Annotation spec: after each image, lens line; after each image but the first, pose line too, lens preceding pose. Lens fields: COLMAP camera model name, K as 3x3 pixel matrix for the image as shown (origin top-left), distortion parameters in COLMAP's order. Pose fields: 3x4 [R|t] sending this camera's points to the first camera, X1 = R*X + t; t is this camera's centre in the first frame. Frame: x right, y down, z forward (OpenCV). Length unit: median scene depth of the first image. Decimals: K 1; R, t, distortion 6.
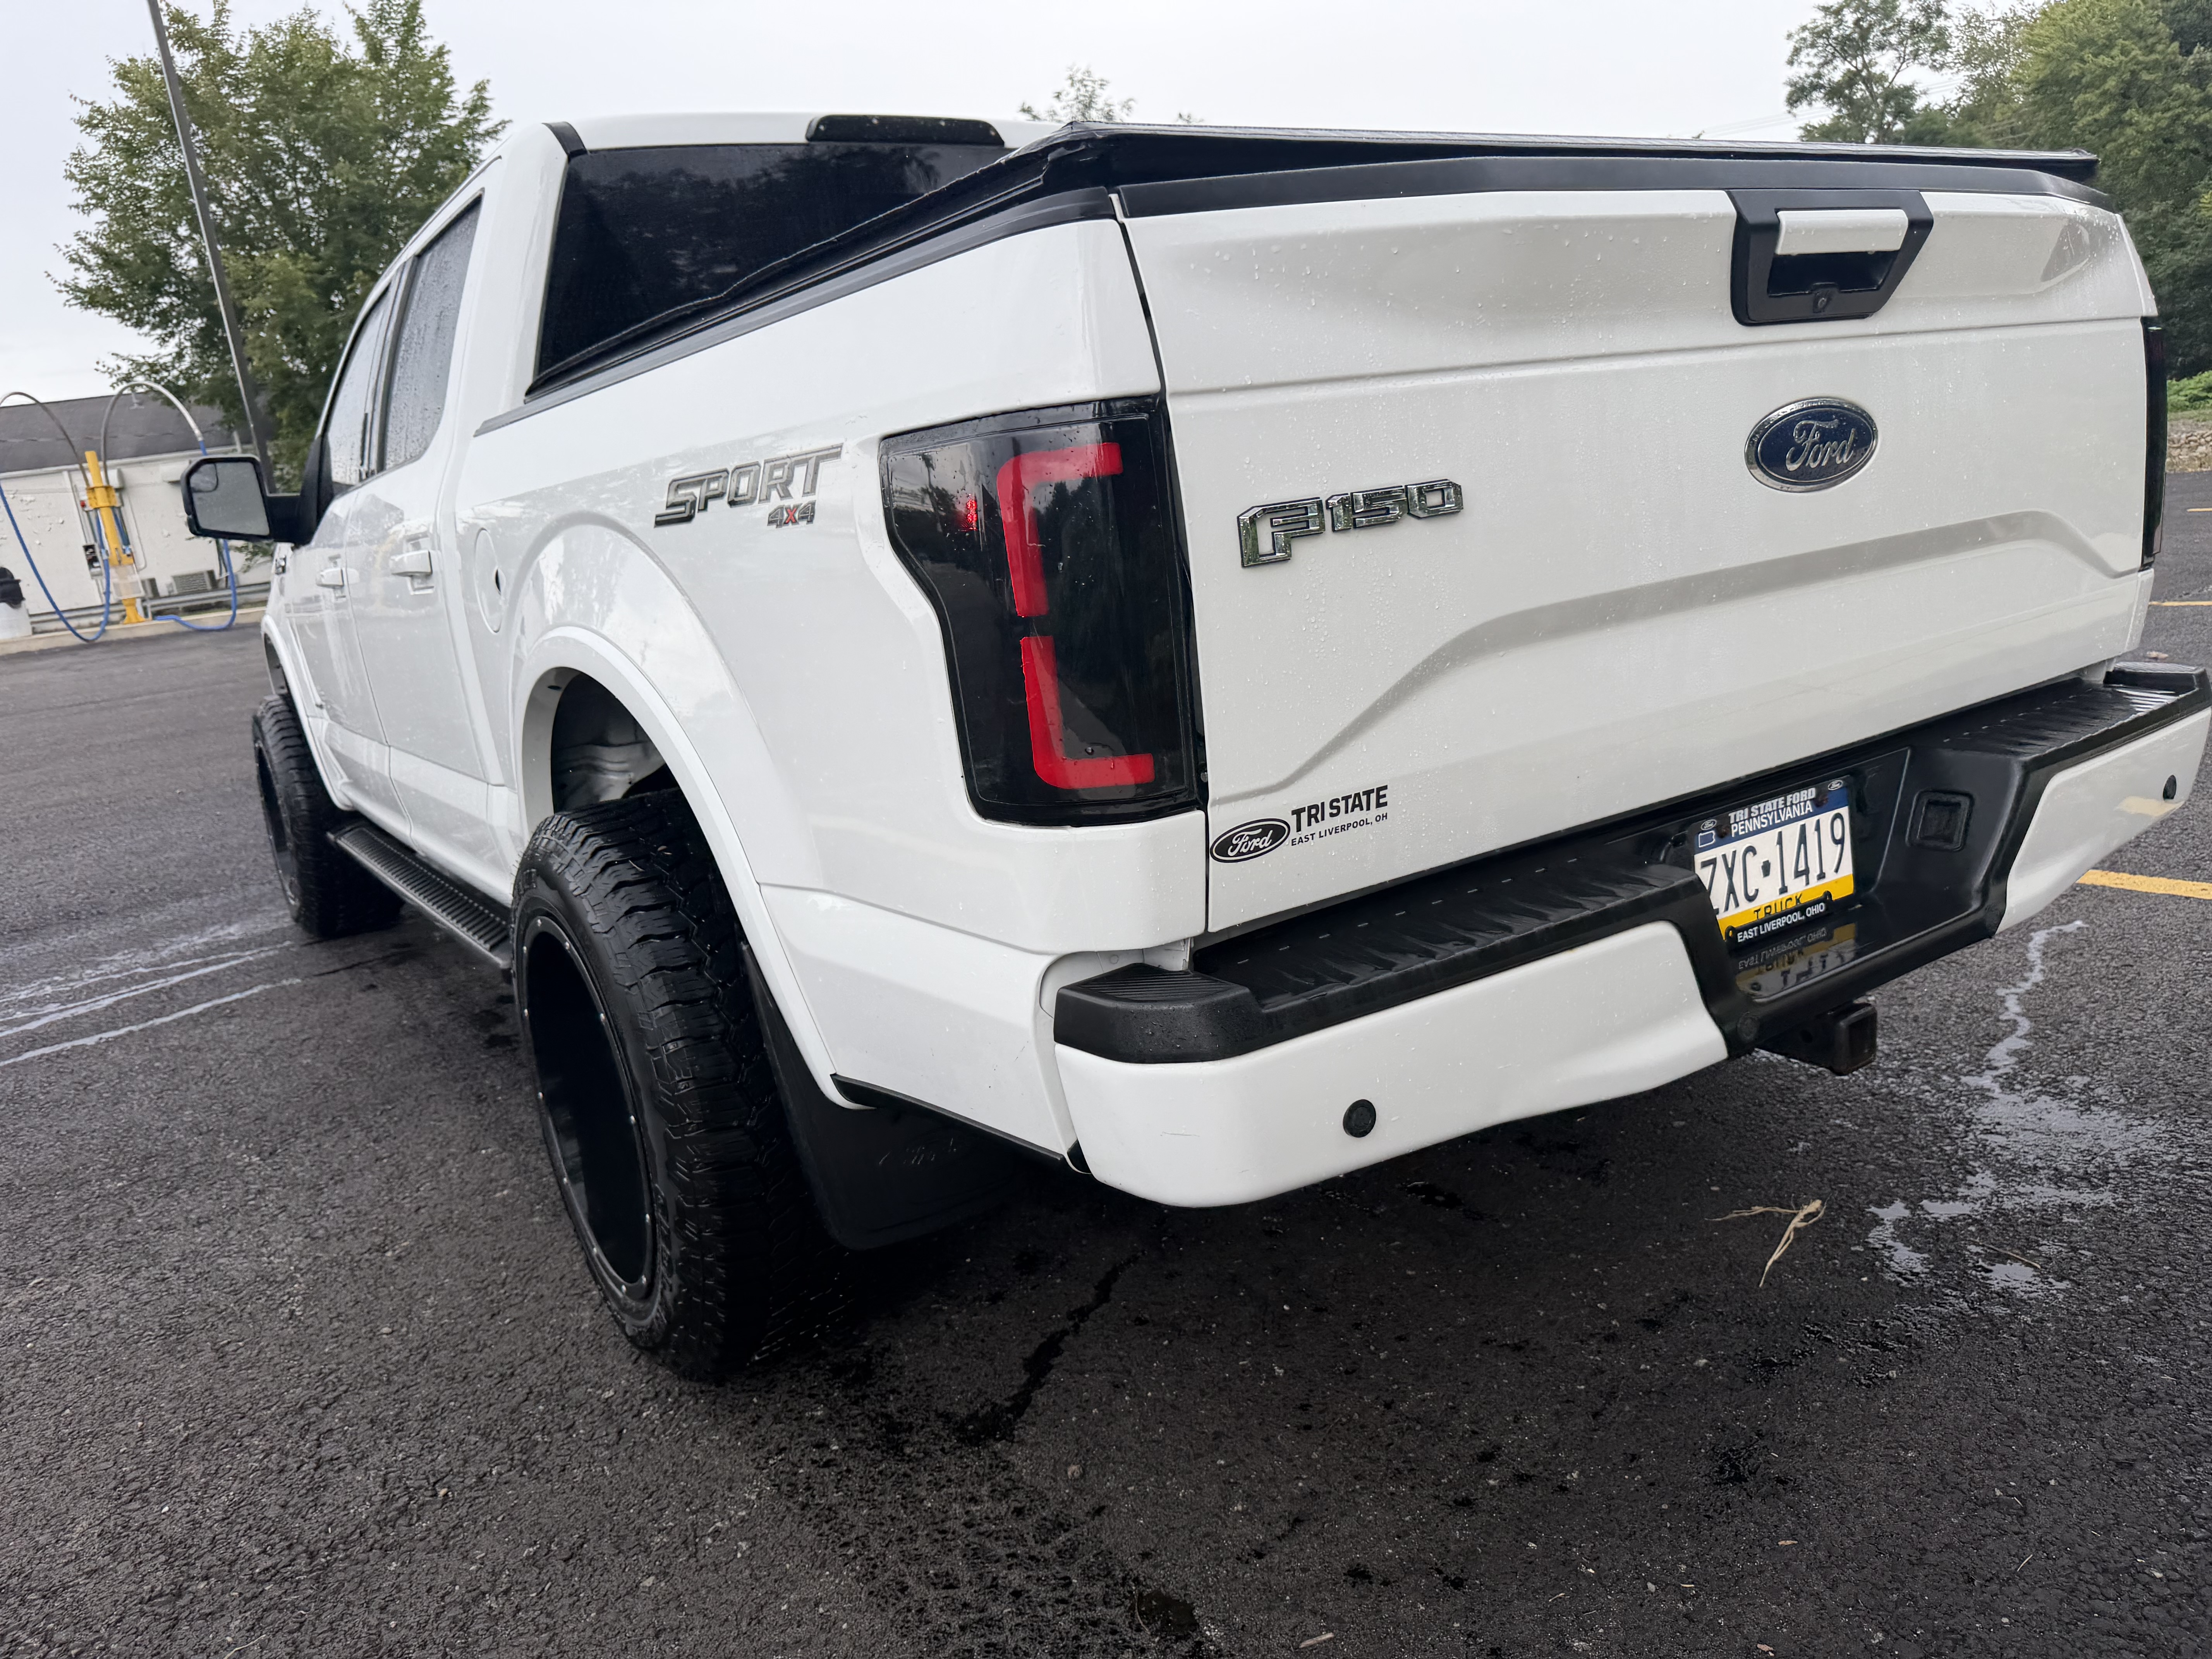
lens RADIAL K [[1583.1, 0, 1110.7], [0, 1583.1, 847.4], [0, 0, 1]] dist [0.011994, -0.010184]
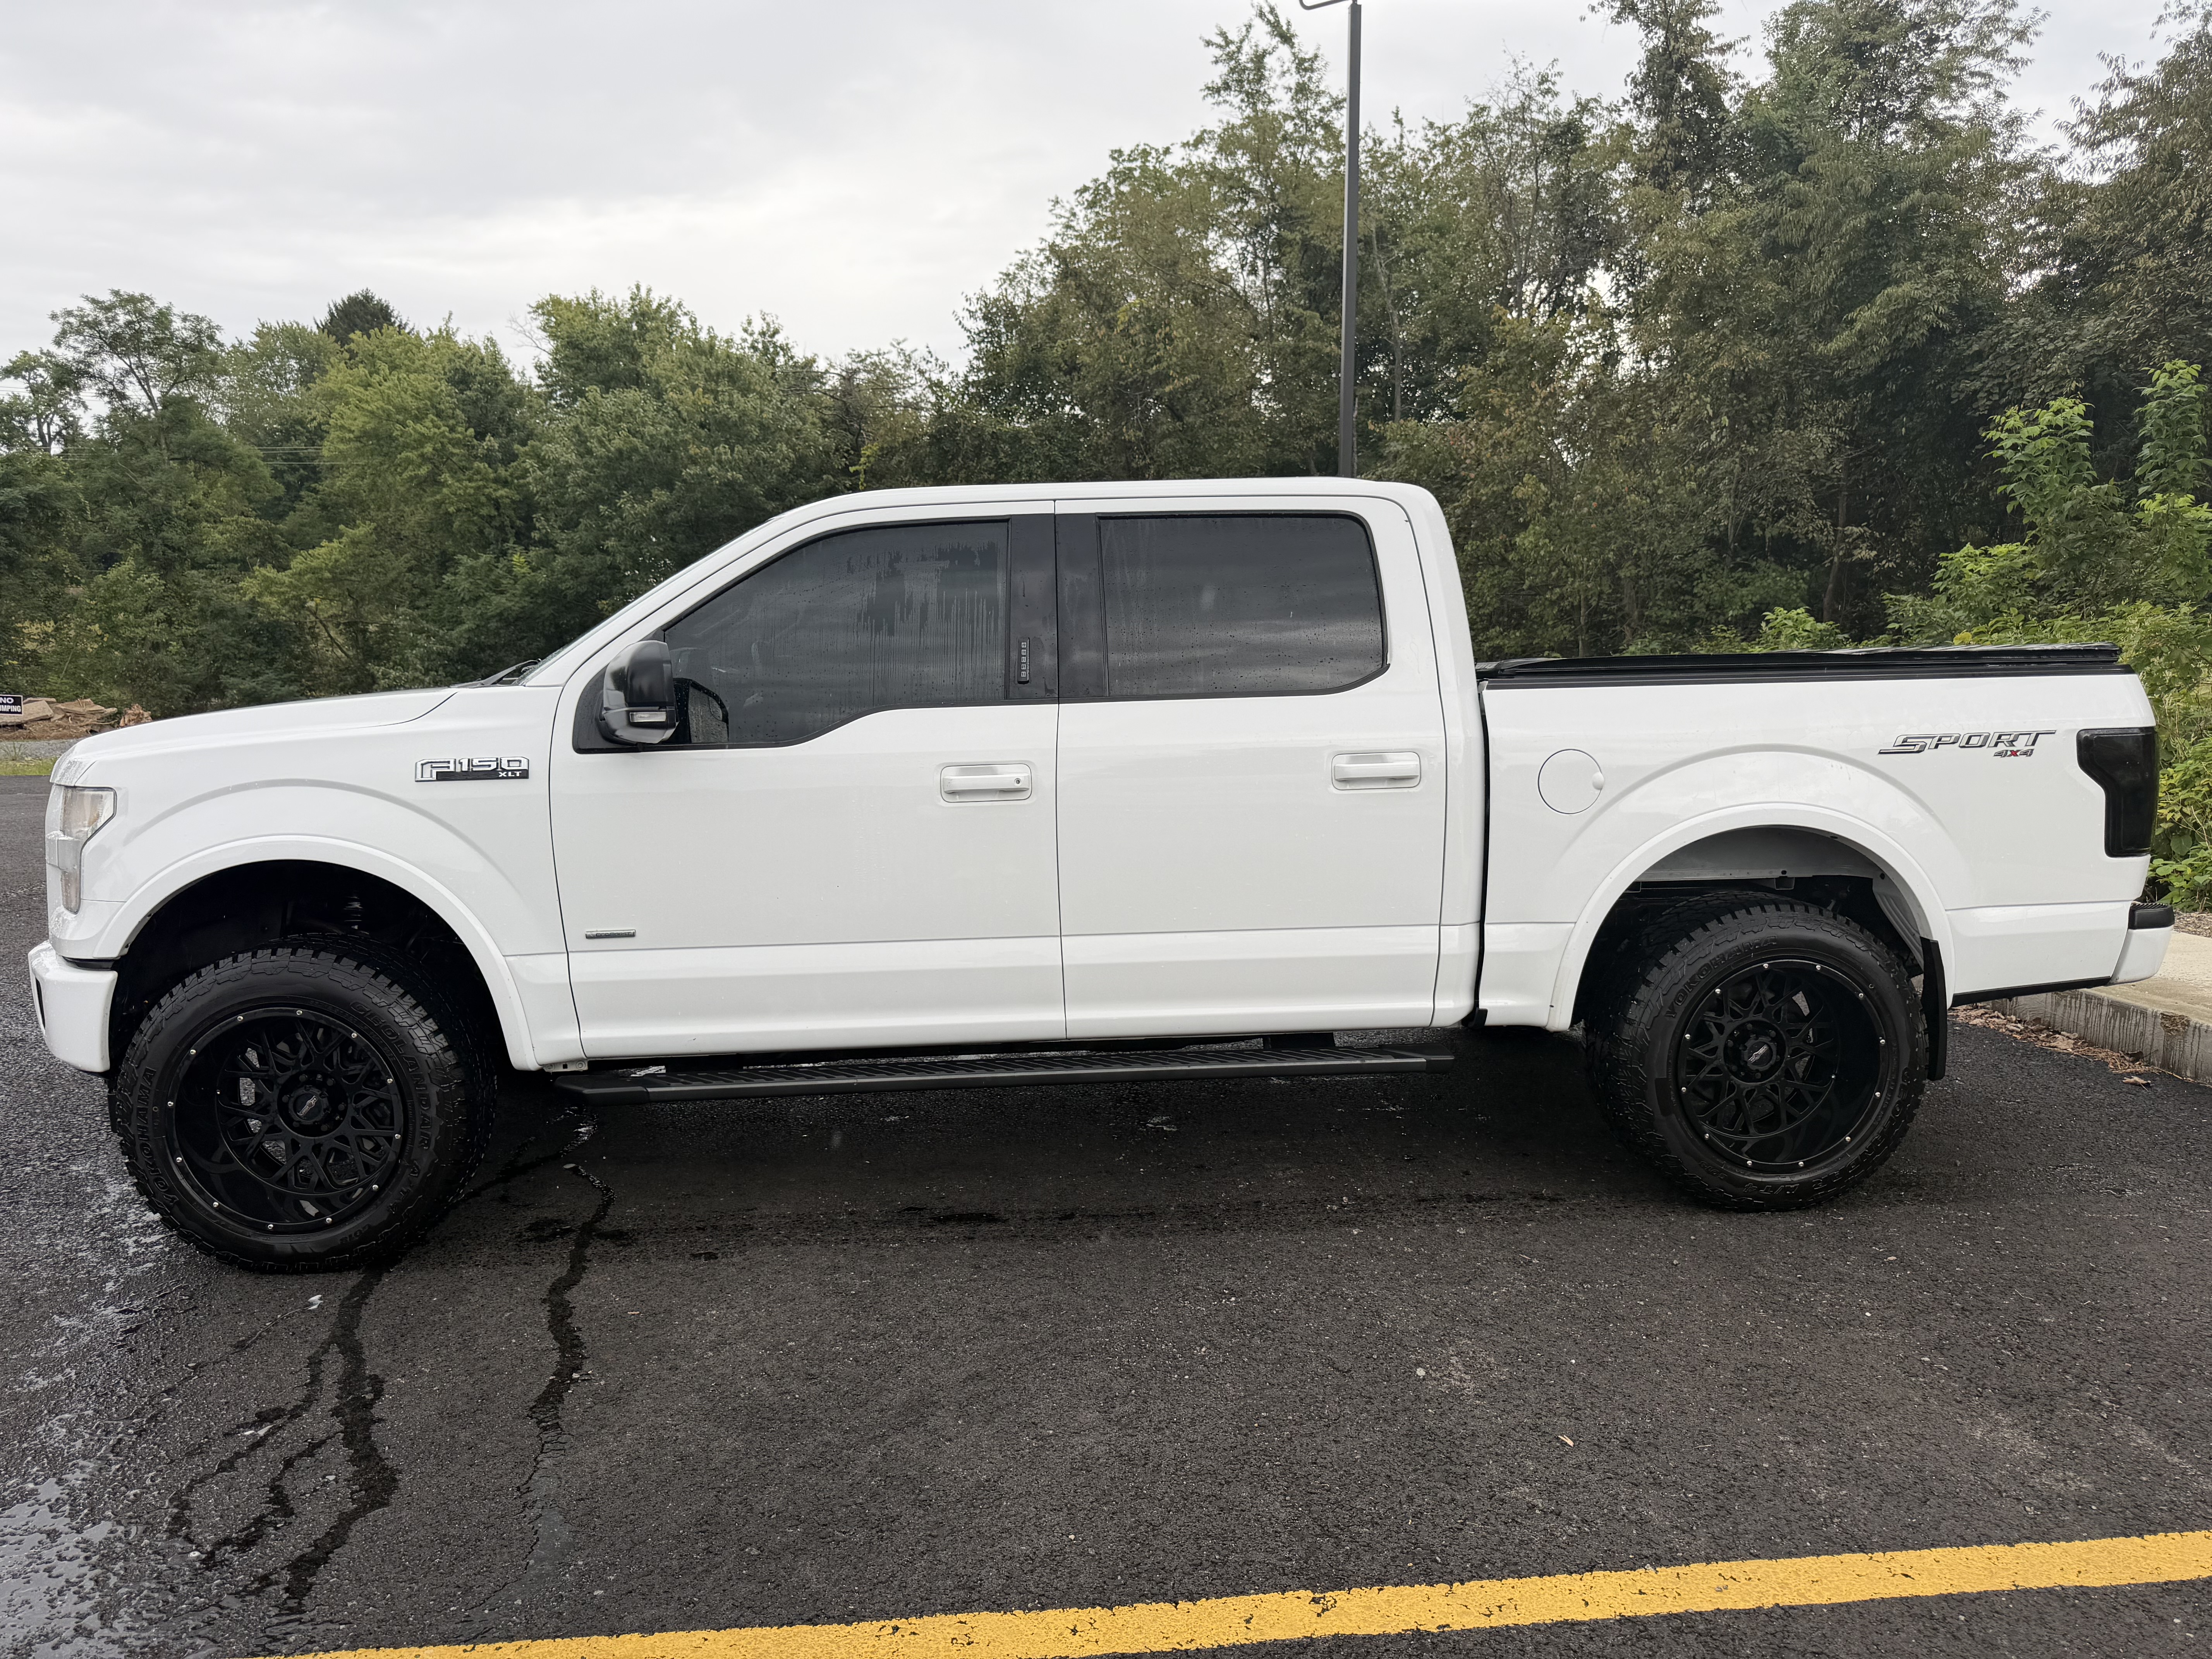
lens RADIAL K [[1583.1, 0, 1110.7], [0, 1583.1, 847.4], [0, 0, 1]] dist [0.011994, -0.010184]
pose [[0.512876, 0.010238, 0.858402, -0.114078], [0.146387, 0.984241, -0.099202, -0.000655], [-0.845890, 0.176537, 0.503294, 0.034640]]
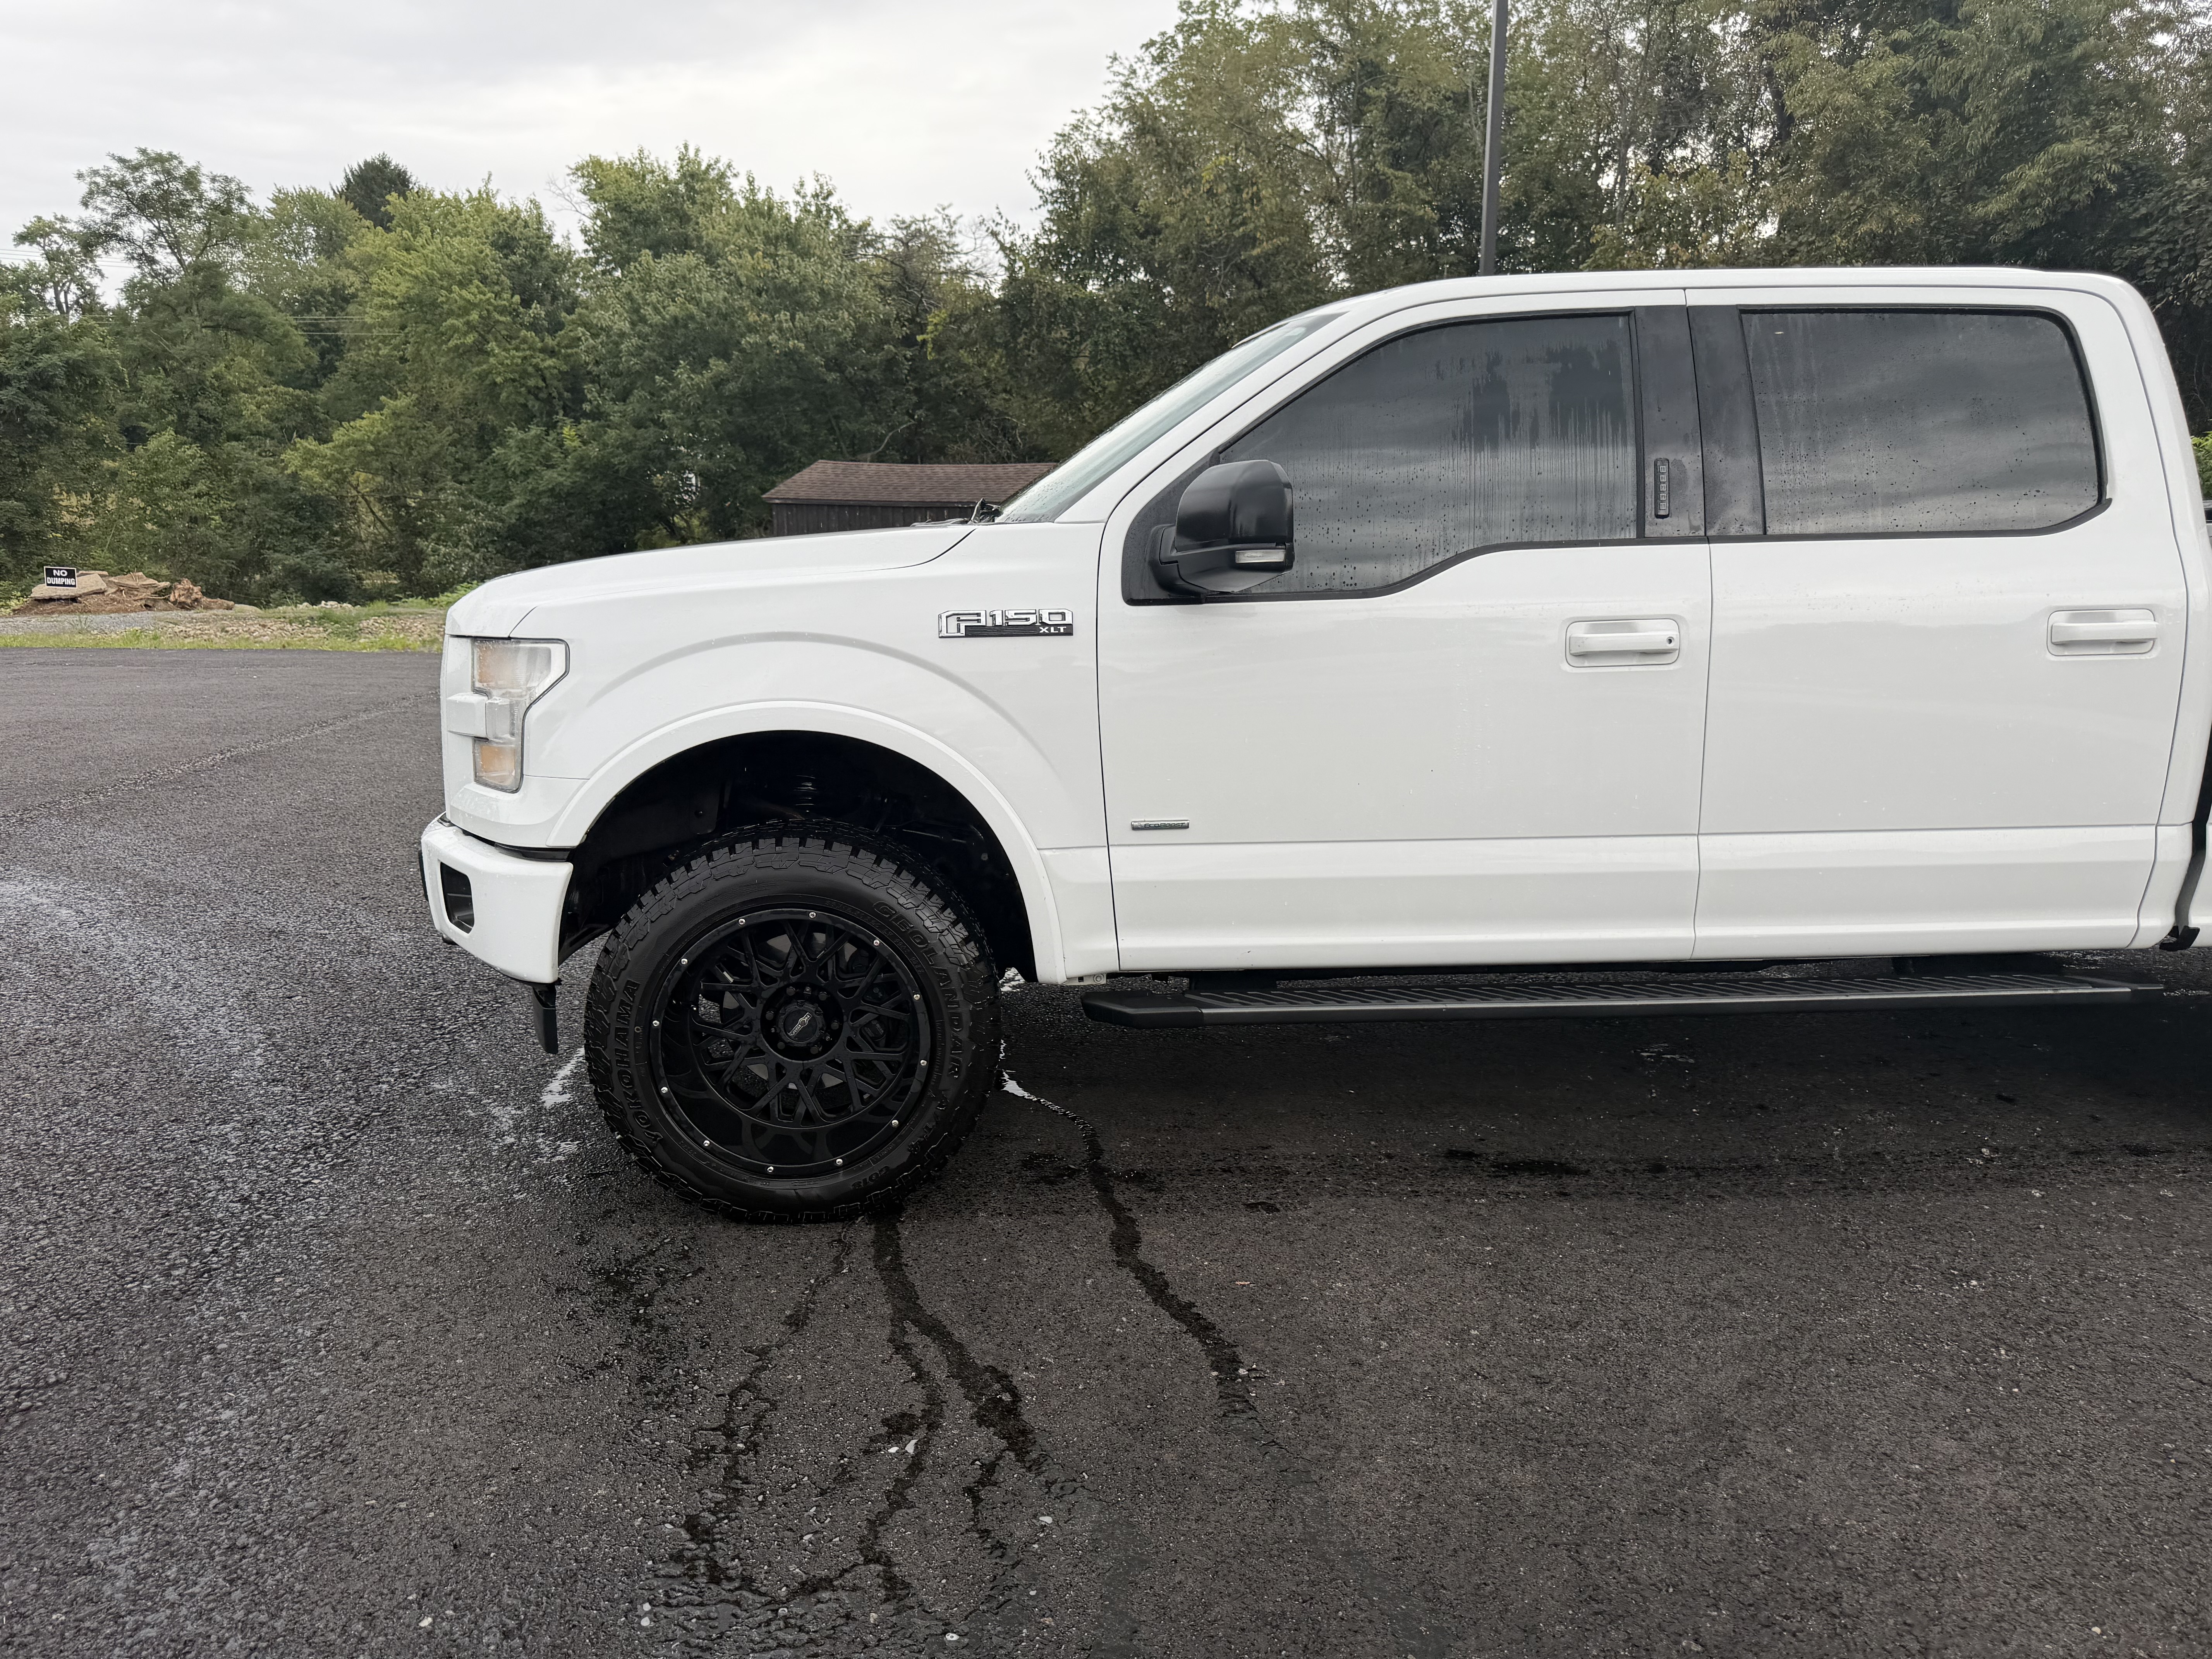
lens RADIAL K [[1583.1, 0, 1110.7], [0, 1583.1, 847.4], [0, 0, 1]] dist [0.011994, -0.010184]
pose [[0.523644, -0.044272, 0.850786, -0.115420], [0.134928, 0.990354, -0.031511, -0.005722], [-0.841184, 0.131295, 0.524567, 0.067823]]
